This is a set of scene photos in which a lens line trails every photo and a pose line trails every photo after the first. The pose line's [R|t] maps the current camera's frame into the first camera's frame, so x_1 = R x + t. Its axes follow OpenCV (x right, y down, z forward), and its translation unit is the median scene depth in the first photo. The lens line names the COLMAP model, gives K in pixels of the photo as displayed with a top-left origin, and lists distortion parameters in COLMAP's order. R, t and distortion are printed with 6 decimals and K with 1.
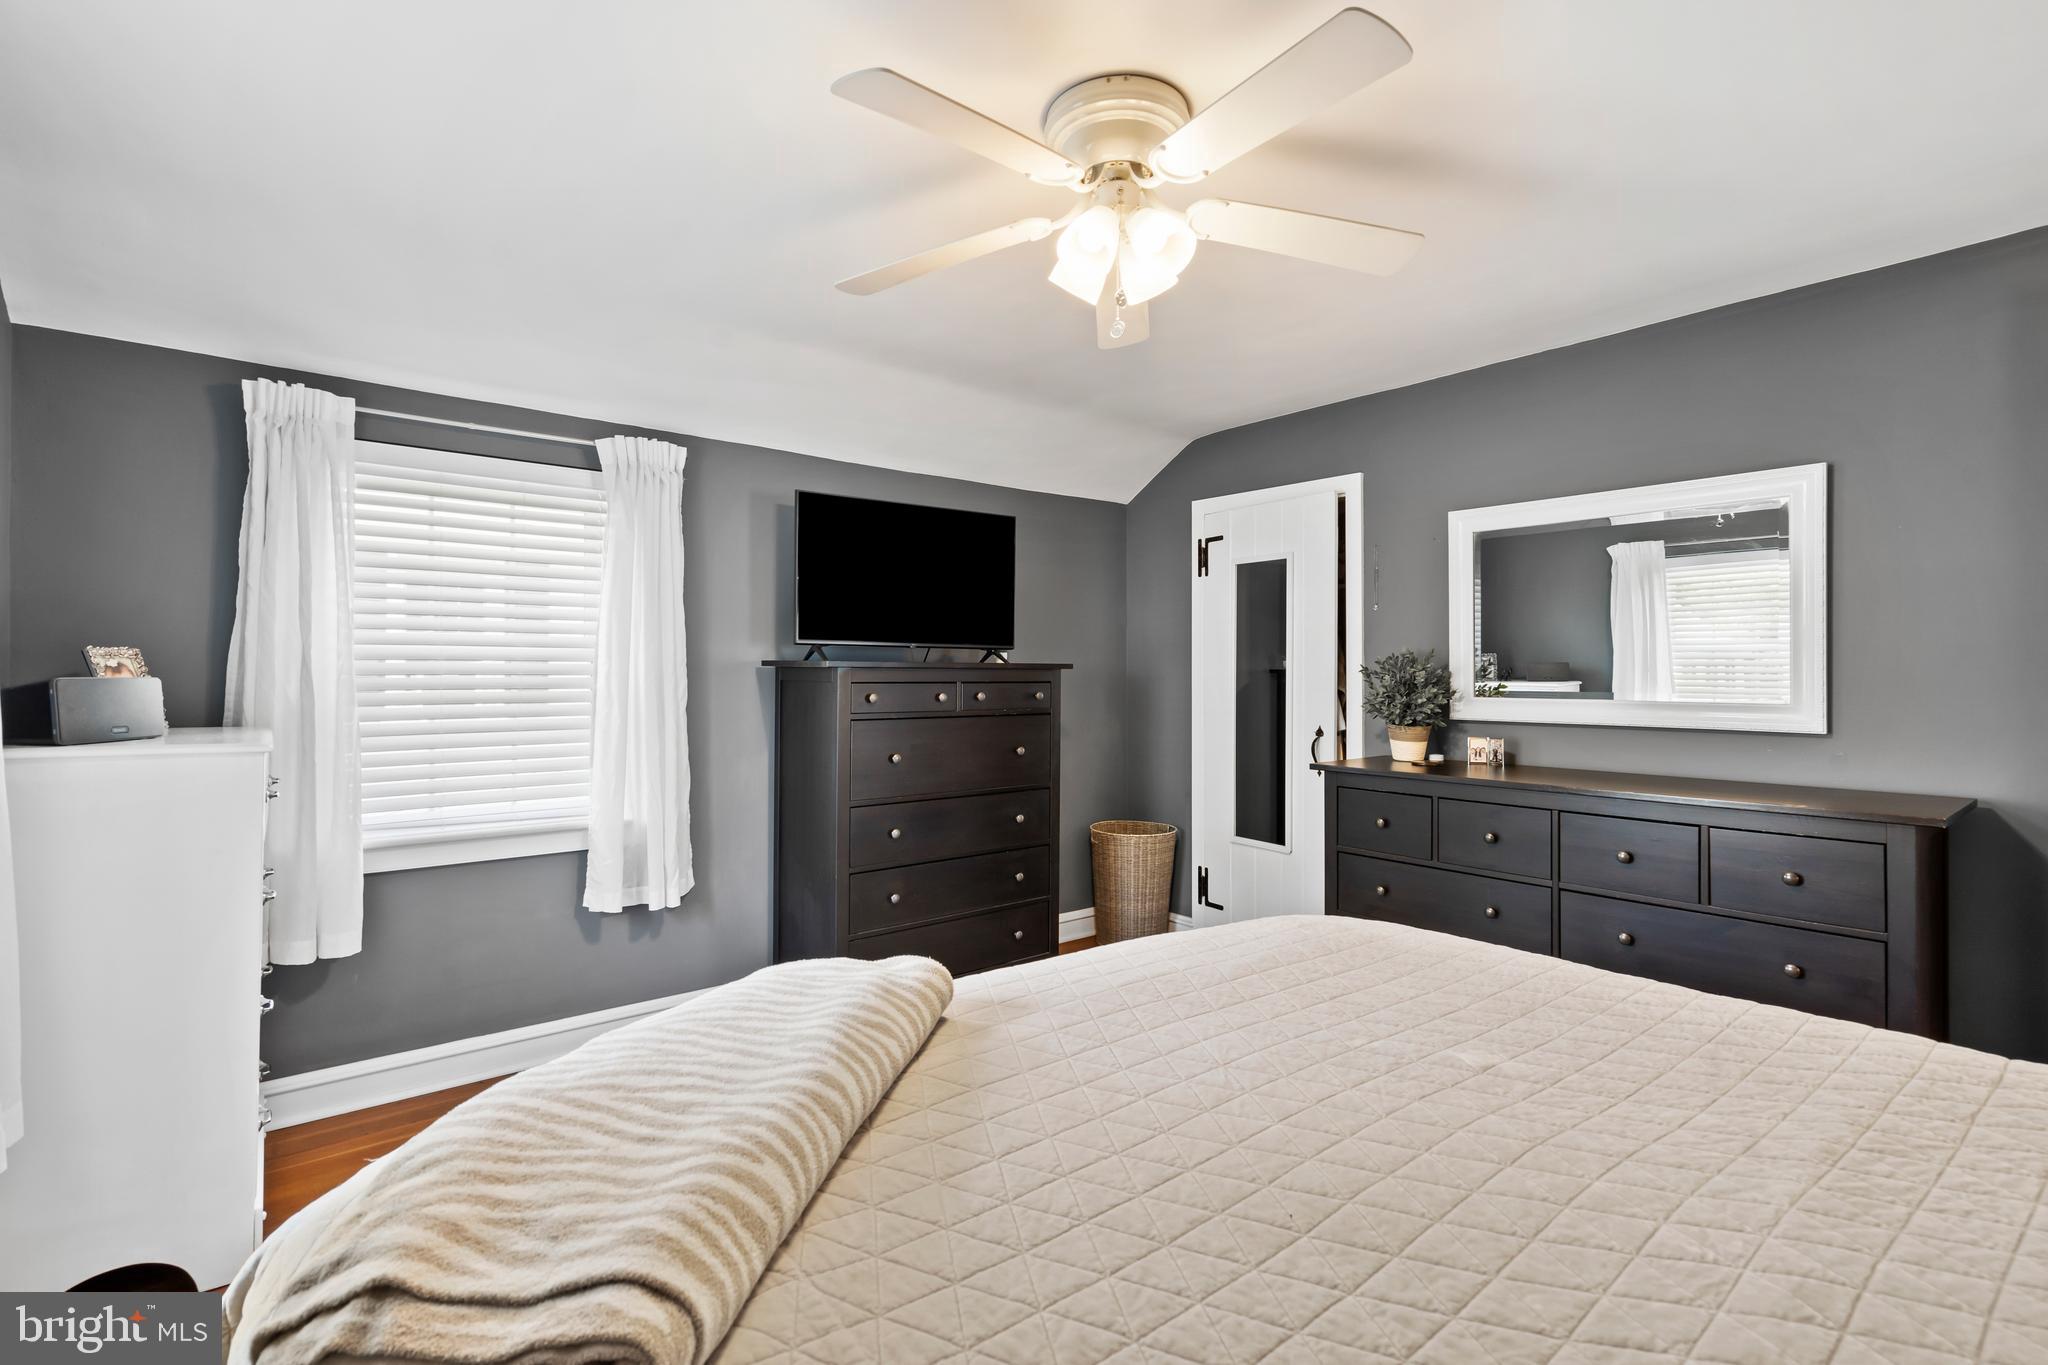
lens RADIAL K [[941.4, 0, 1016.8], [0, 941.4, 685.4], [0, 0, 1]] dist [-0.001117, 0.000578]
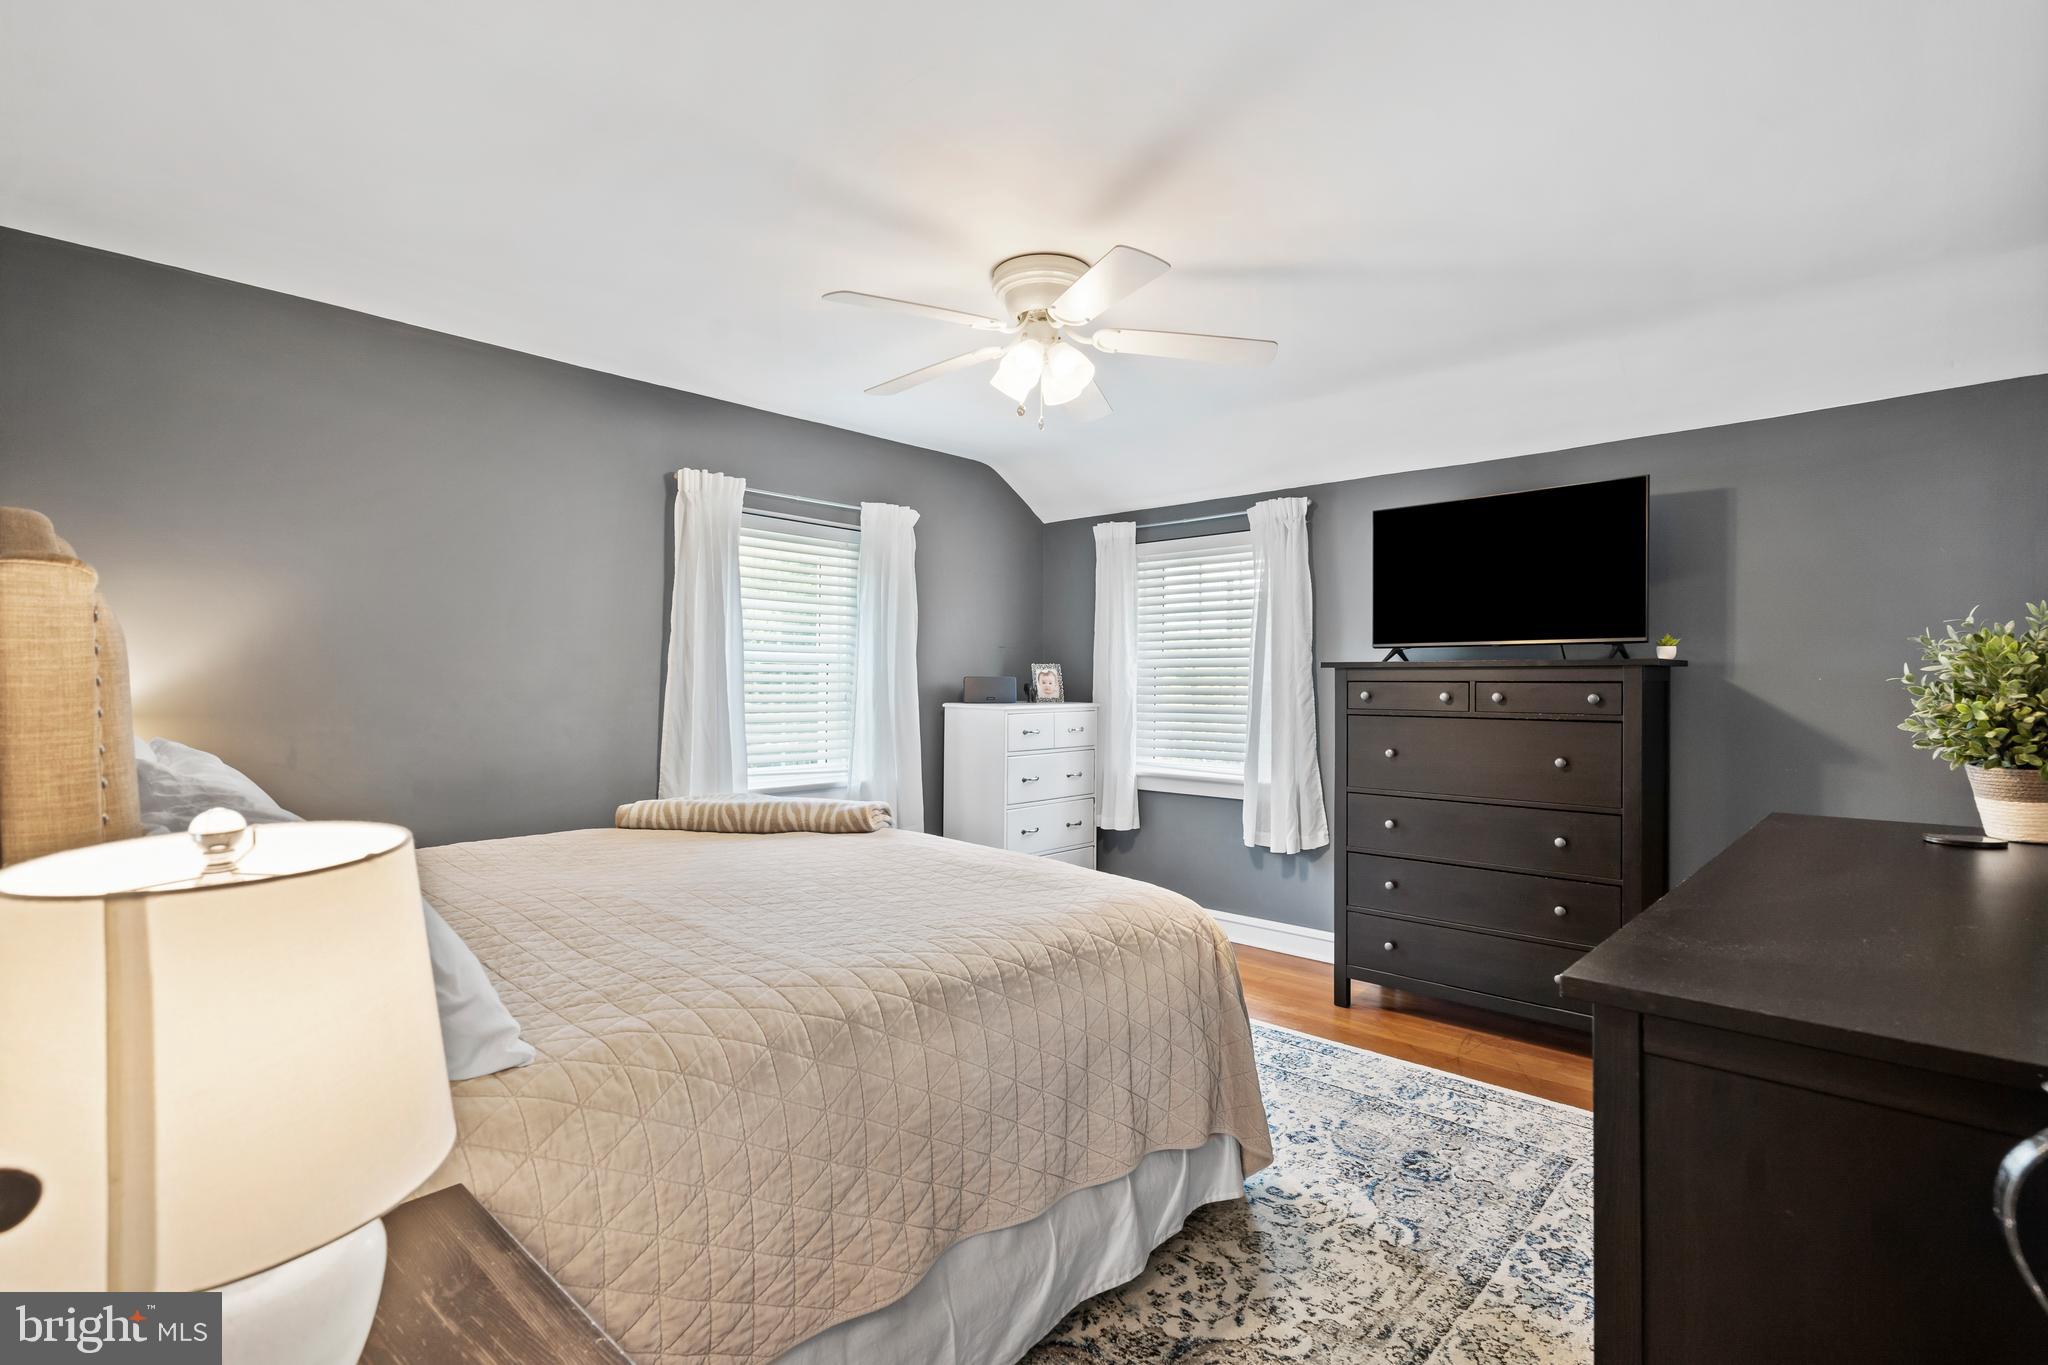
lens RADIAL K [[941.4, 0, 1016.8], [0, 941.4, 685.4], [0, 0, 1]] dist [-0.001117, 0.000578]
pose [[0.147103, -0.000081, -0.989121, 0.901503], [-0.016107, 0.999867, -0.002477, 0.012924], [0.988990, 0.016296, 0.147082, 0.454604]]
